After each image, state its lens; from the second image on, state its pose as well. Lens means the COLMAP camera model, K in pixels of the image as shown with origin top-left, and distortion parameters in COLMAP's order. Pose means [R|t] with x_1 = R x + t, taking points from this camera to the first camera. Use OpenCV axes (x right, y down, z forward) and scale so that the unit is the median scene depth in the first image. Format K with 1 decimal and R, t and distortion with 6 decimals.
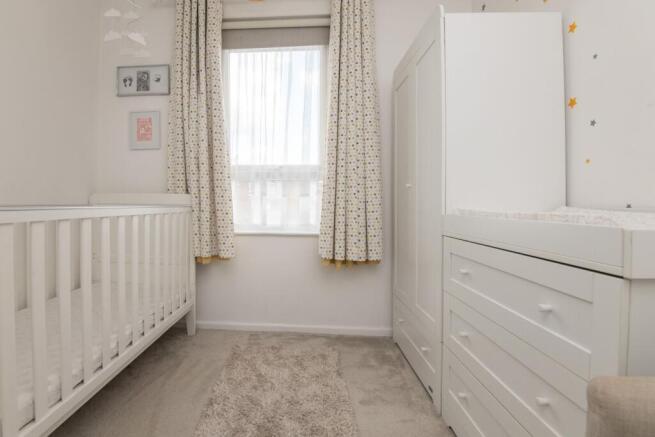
lens RADIAL K [[310.2, 0, 324.3], [0, 310.2, 198.8], [0, 0, 1]] dist [-0.001388, -0.025875]
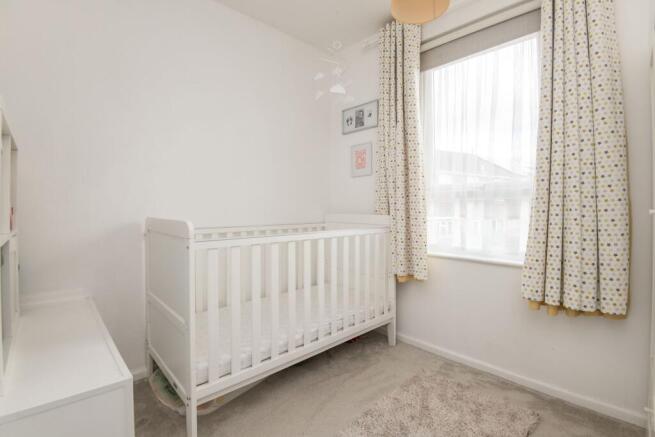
lens RADIAL K [[311.4, 0, 325.9], [0, 311.4, 210.0], [0, 0, 1]] dist [-0.000602, -0.026206]
pose [[0.726034, 0.001505, -0.687657, 0.159266], [-0.000851, 0.999999, 0.001290, -0.036807], [0.687658, -0.000351, 0.726034, 0.050499]]
